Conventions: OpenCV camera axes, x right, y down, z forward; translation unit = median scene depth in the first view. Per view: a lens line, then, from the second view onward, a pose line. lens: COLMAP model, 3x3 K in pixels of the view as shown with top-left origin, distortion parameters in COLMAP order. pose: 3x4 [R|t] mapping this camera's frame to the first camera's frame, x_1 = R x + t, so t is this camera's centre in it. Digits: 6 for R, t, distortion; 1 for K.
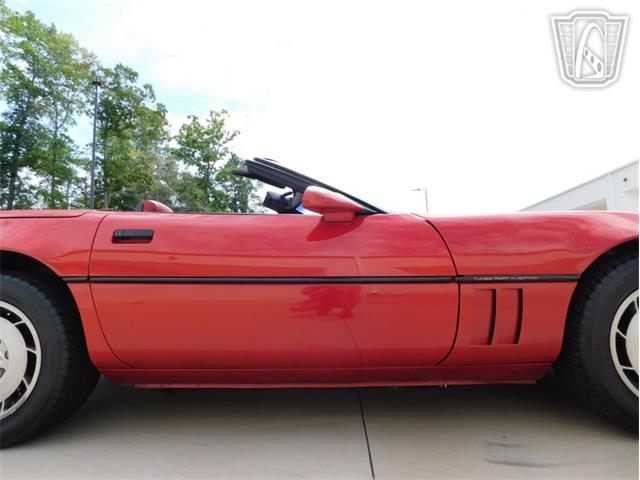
lens RADIAL K [[424.8, 0, 317.7], [0, 424.8, 233.5], [0, 0, 1]] dist [-0.072045, 0.054737]
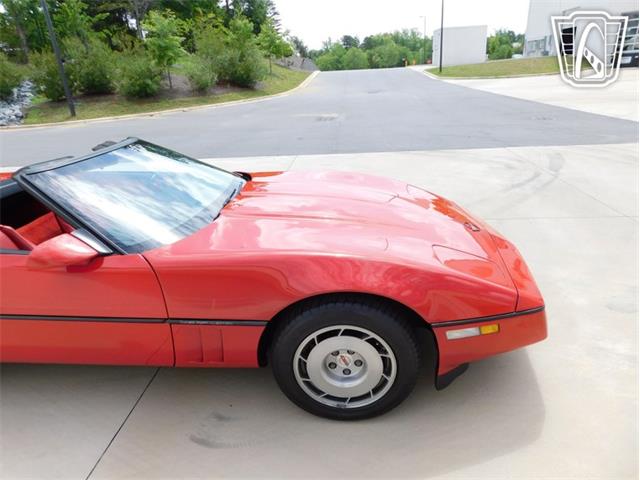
lens RADIAL K [[424.8, 0, 315.0], [0, 424.8, 240.1], [0, 0, 1]] dist [-0.072045, 0.054737]
pose [[0.999096, -0.010444, -0.041219, 0.041346], [0.029586, 0.866988, 0.497450, -0.035387], [0.030541, -0.498220, 0.866513, 0.003566]]
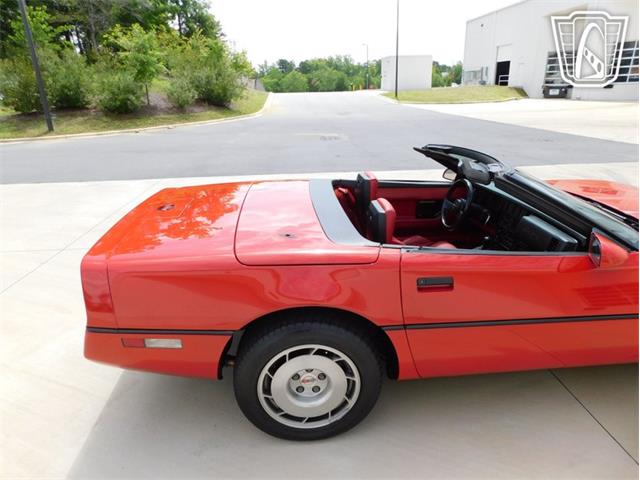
lens RADIAL K [[424.8, 0, 318.1], [0, 424.8, 238.8], [0, 0, 1]] dist [-0.072045, 0.054737]
pose [[0.992606, -0.033878, 0.116556, -0.048093], [-0.022791, 0.891161, 0.453115, -0.032798], [-0.119221, -0.452421, 0.883800, 0.006438]]
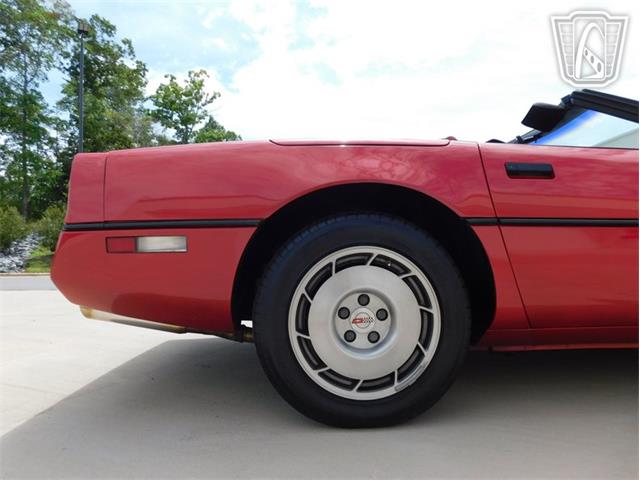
lens RADIAL K [[424.8, 0, 316.3], [0, 424.8, 230.1], [0, 0, 1]] dist [-0.072045, 0.054737]
pose [[0.997036, 0.011368, 0.076095, -0.051057], [-0.016297, 0.997787, 0.064462, 0.004209], [-0.075194, -0.065511, 0.995015, 0.011088]]
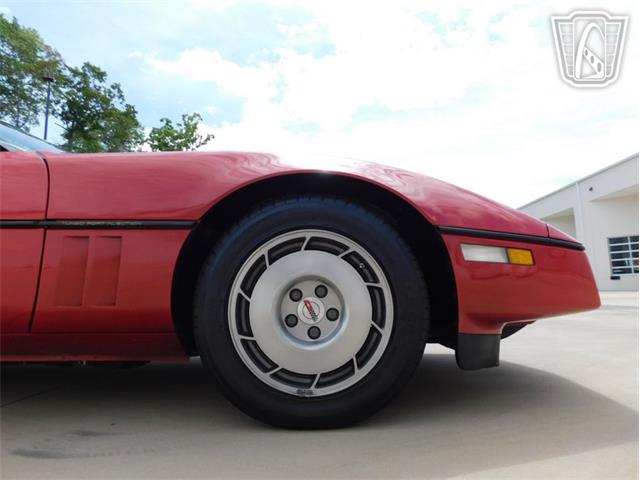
lens RADIAL K [[424.8, 0, 316.3], [0, 424.8, 244.9], [0, 0, 1]] dist [-0.072045, 0.054737]
pose [[0.999483, 0.011562, 0.029998, 0.042271], [-0.011749, 0.999913, 0.006034, 0.007014], [-0.029926, -0.006383, 0.999532, 0.009714]]
